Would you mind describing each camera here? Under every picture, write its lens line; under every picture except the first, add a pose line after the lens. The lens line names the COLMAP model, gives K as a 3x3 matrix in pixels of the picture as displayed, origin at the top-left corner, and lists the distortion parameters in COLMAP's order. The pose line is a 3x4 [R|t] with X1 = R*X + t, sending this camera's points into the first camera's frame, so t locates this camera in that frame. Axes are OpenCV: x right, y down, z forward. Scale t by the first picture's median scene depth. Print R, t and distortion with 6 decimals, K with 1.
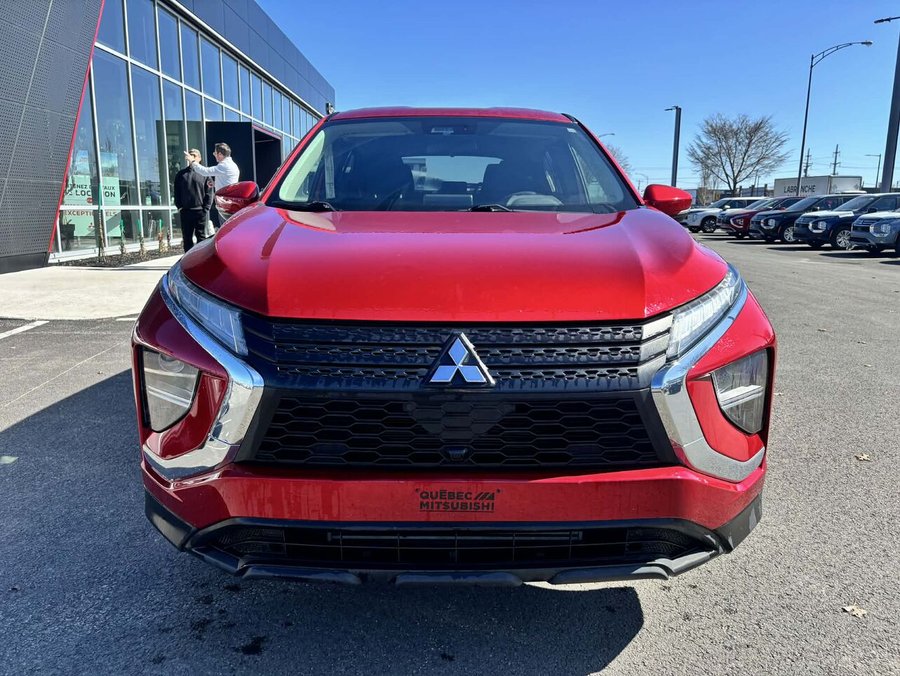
lens RADIAL K [[680.5, 0, 446.4], [0, 680.5, 333.4], [0, 0, 1]] dist [0.033892, -0.034425]
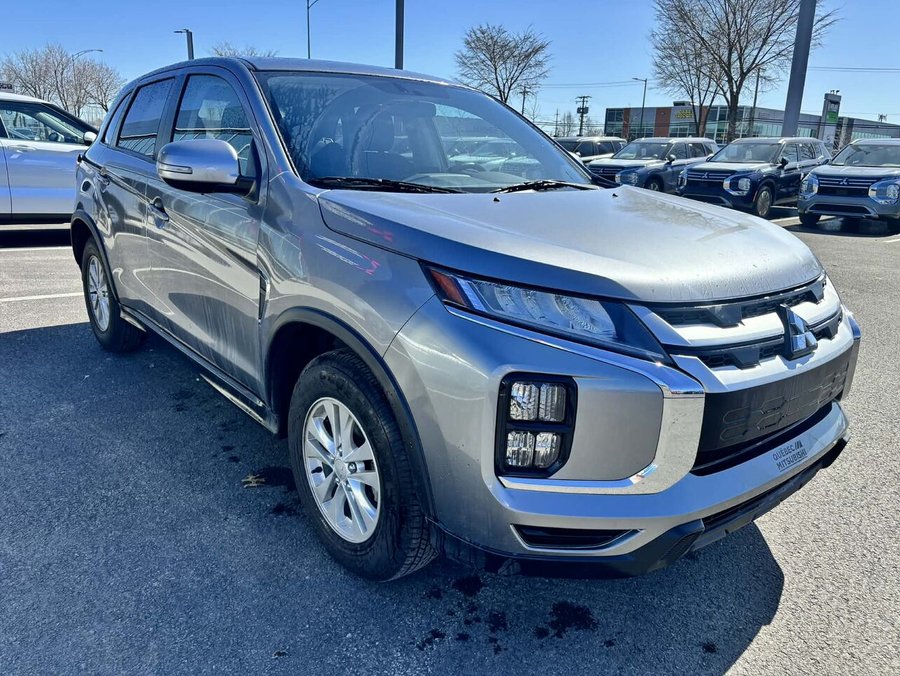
lens RADIAL K [[680.5, 0, 454.8], [0, 680.5, 332.1], [0, 0, 1]] dist [0.033892, -0.034425]
pose [[0.768214, -0.146500, 0.623206, -0.151251], [0.086527, 0.988293, 0.125662, -0.017687], [-0.634319, -0.042611, 0.771896, 0.047656]]
